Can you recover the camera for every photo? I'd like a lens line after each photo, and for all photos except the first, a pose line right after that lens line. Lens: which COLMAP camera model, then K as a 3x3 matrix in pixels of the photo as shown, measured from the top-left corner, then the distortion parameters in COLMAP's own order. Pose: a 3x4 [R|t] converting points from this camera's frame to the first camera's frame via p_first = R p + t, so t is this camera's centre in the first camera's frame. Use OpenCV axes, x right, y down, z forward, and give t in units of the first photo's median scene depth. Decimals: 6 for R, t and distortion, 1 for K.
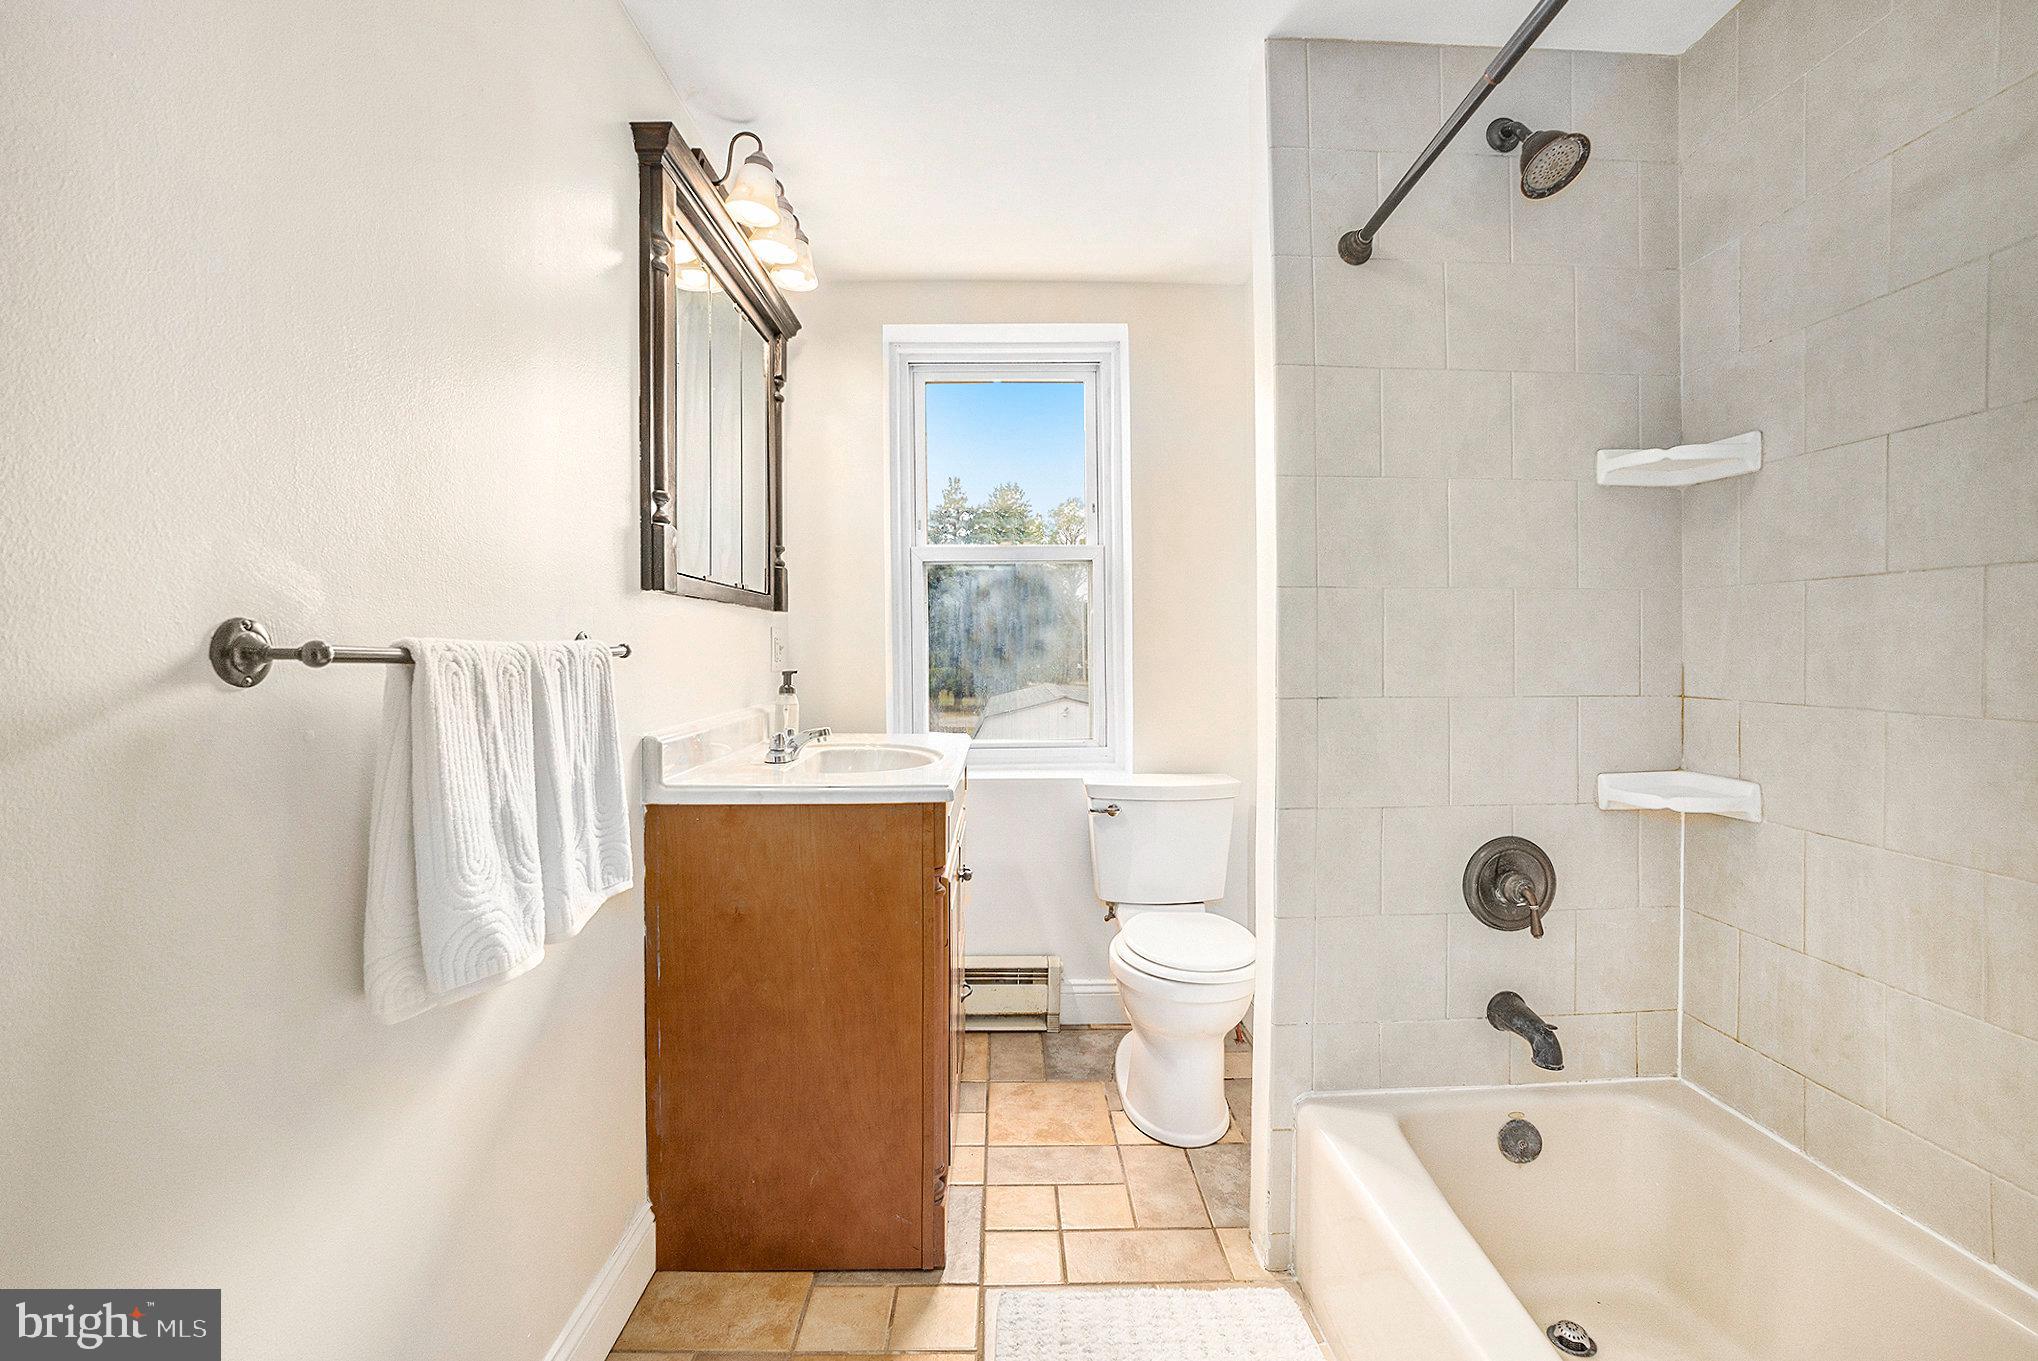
lens RADIAL K [[868.6, 0, 1010.4], [0, 868.6, 662.5], [0, 0, 1]] dist [-0.054105, 0.019819]
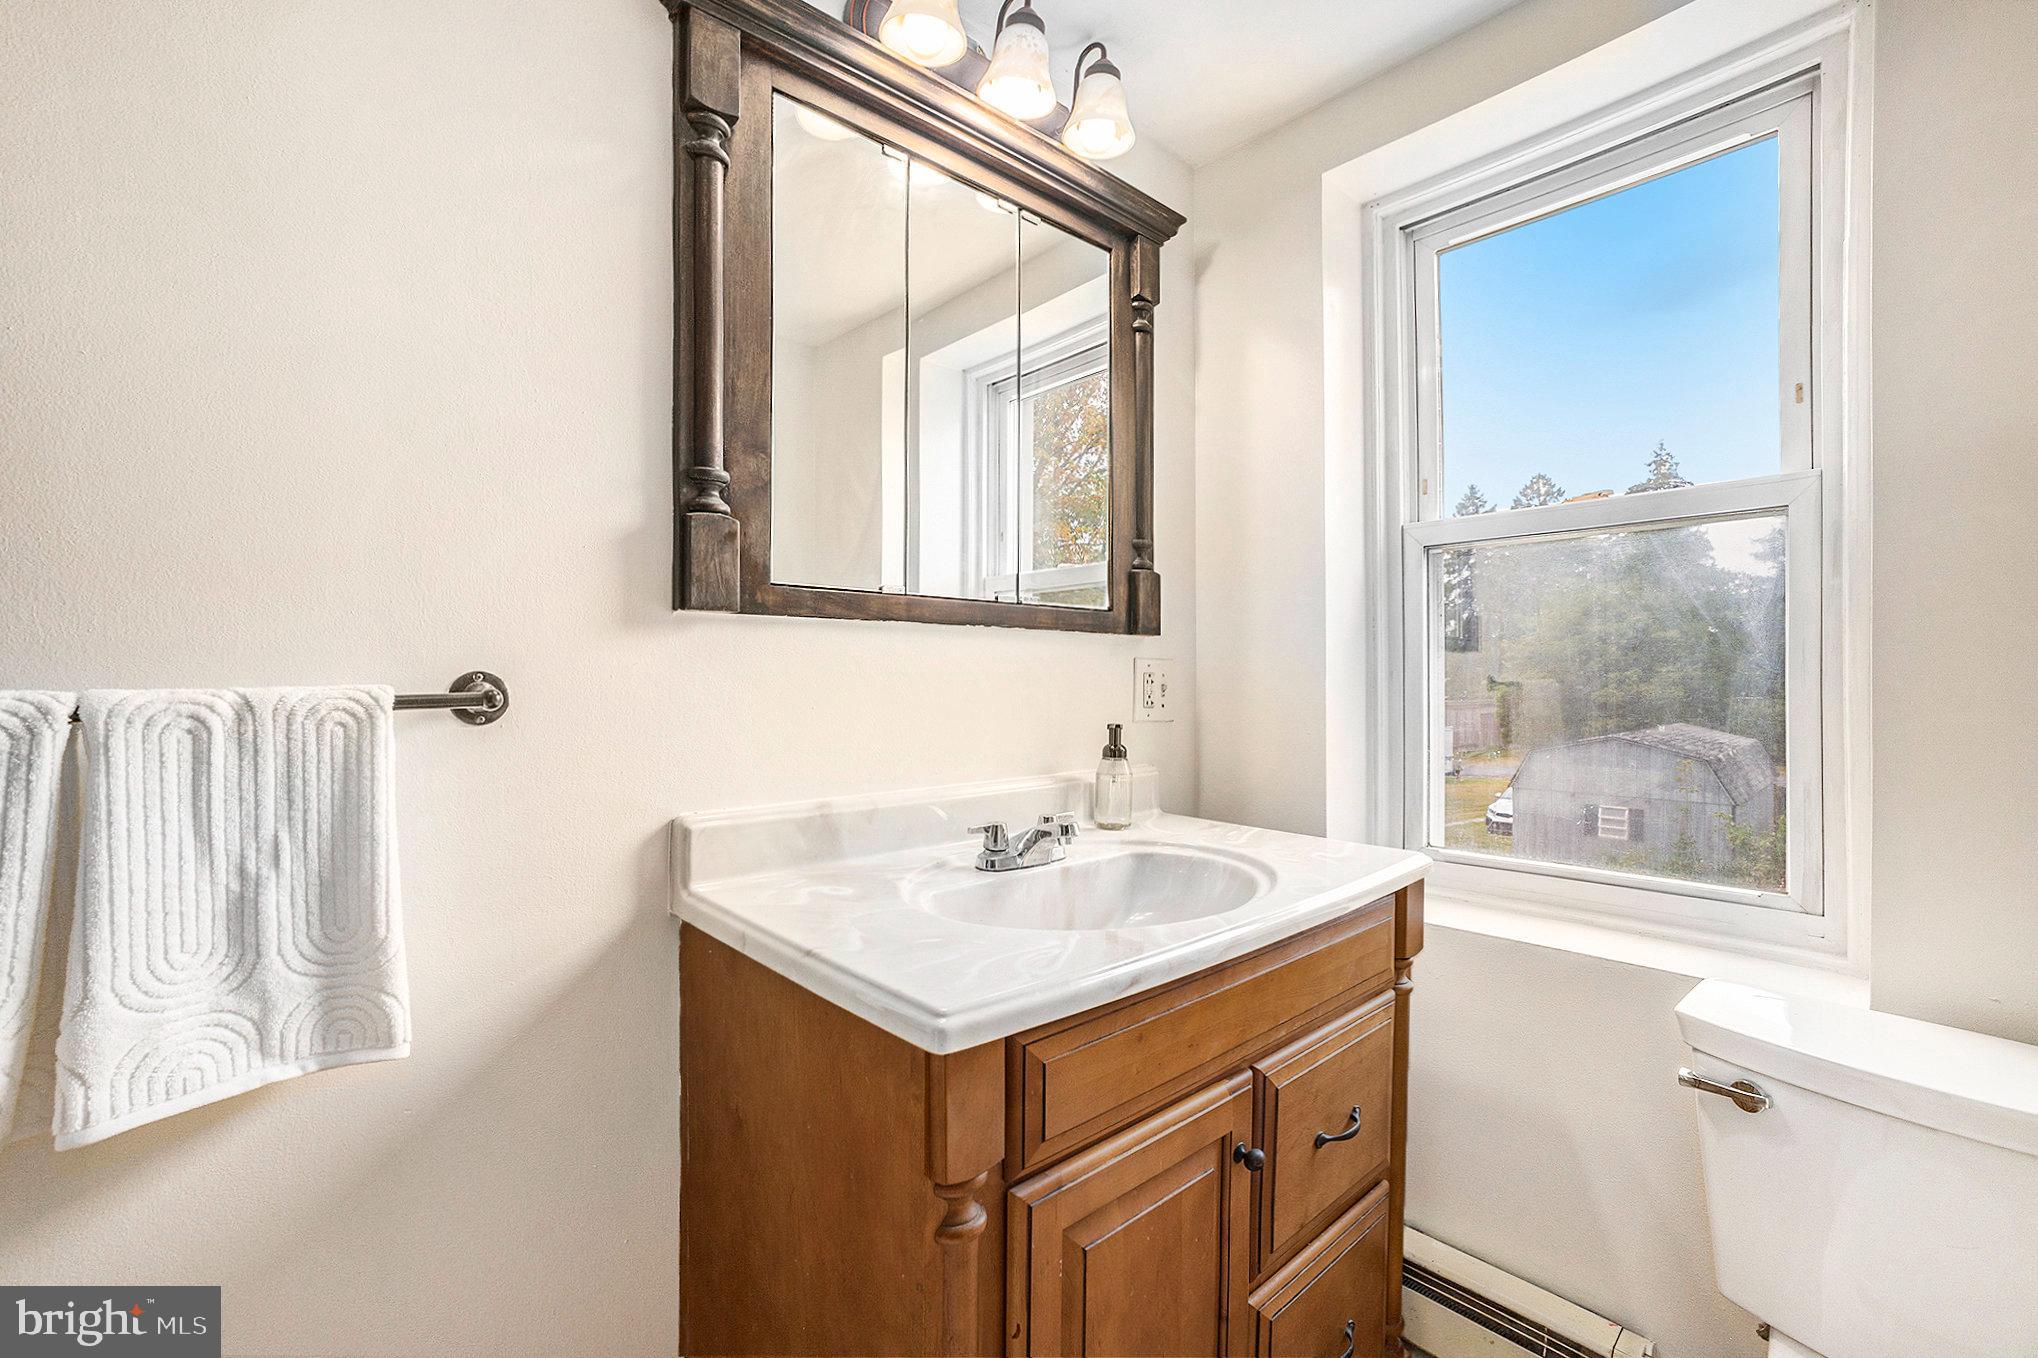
lens RADIAL K [[868.6, 0, 1010.4], [0, 868.6, 661.0], [0, 0, 1]] dist [-0.054105, 0.019819]
pose [[0.658542, -0.005431, -0.752524, 0.185852], [-0.018631, 0.999550, -0.023518, -0.021048], [0.752313, 0.029508, 0.658145, 0.479965]]
